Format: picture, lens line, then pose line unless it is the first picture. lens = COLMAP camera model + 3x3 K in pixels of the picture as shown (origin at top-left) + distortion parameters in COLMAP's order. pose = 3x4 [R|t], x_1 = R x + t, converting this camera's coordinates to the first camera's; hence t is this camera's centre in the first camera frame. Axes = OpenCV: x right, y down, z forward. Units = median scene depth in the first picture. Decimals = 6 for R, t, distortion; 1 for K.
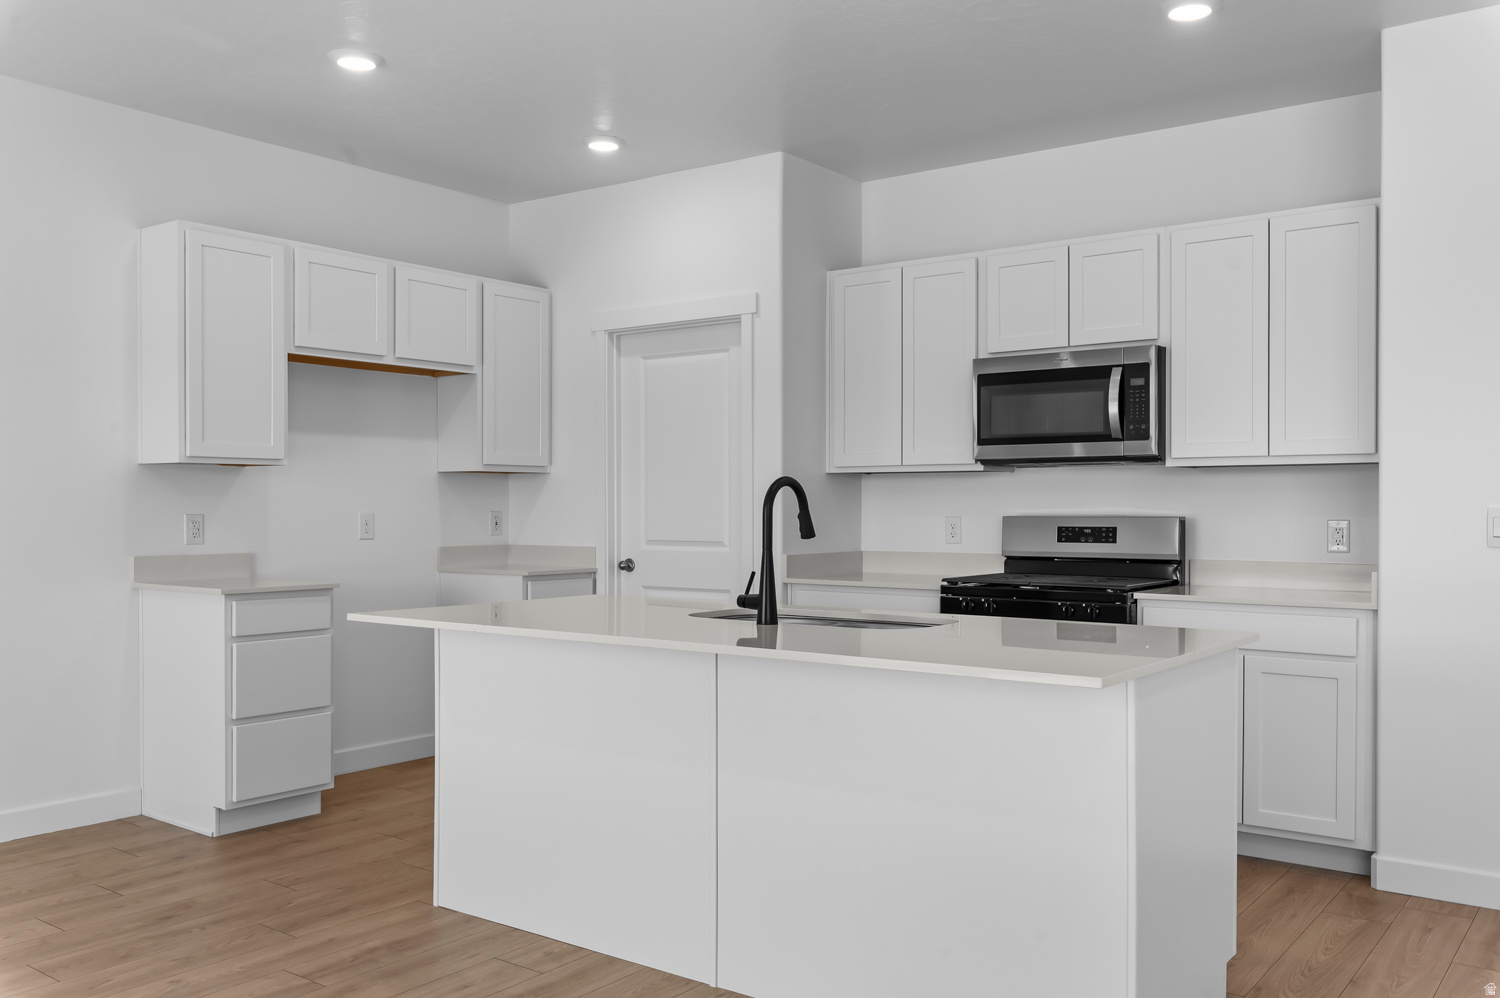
lens RADIAL K [[1259.8, 0, 755.4], [0, 1259.8, 513.9], [0, 0, 1]] dist [0.026432, -0.009763]
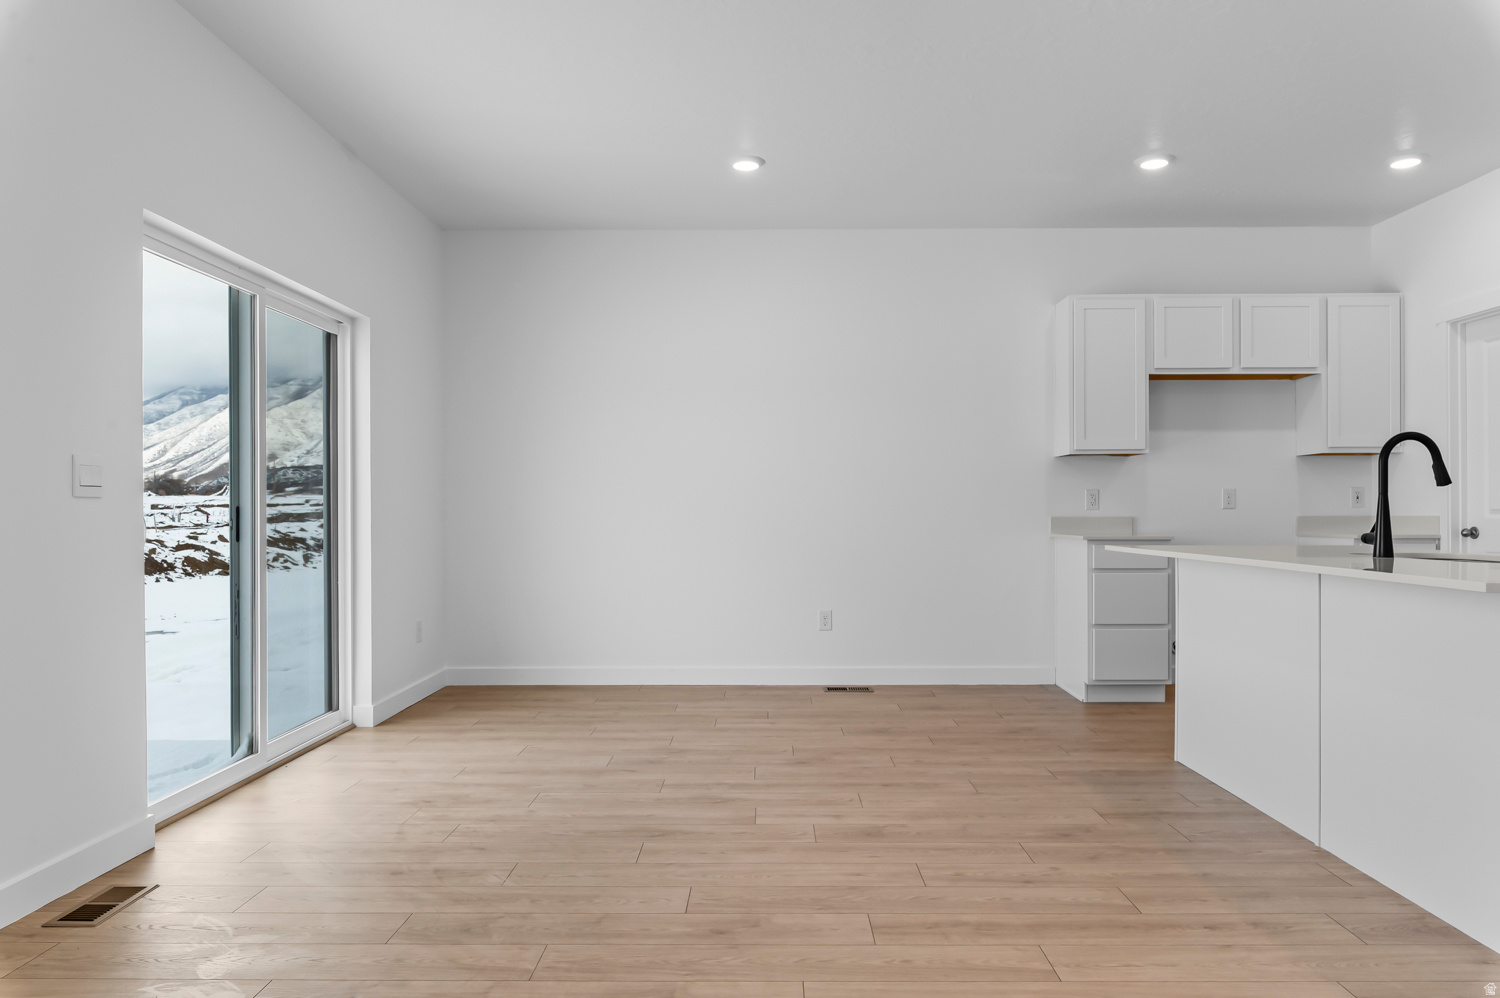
lens RADIAL K [[1010.2, 0, 760.7], [0, 1010.2, 506.2], [0, 0, 1]] dist [0.003399, -0.002198]
pose [[0.597917, -0.007614, -0.801522, 0.274131], [-0.001454, 0.999943, -0.010584, 0.032881], [0.801557, 0.007494, 0.597871, -0.020631]]
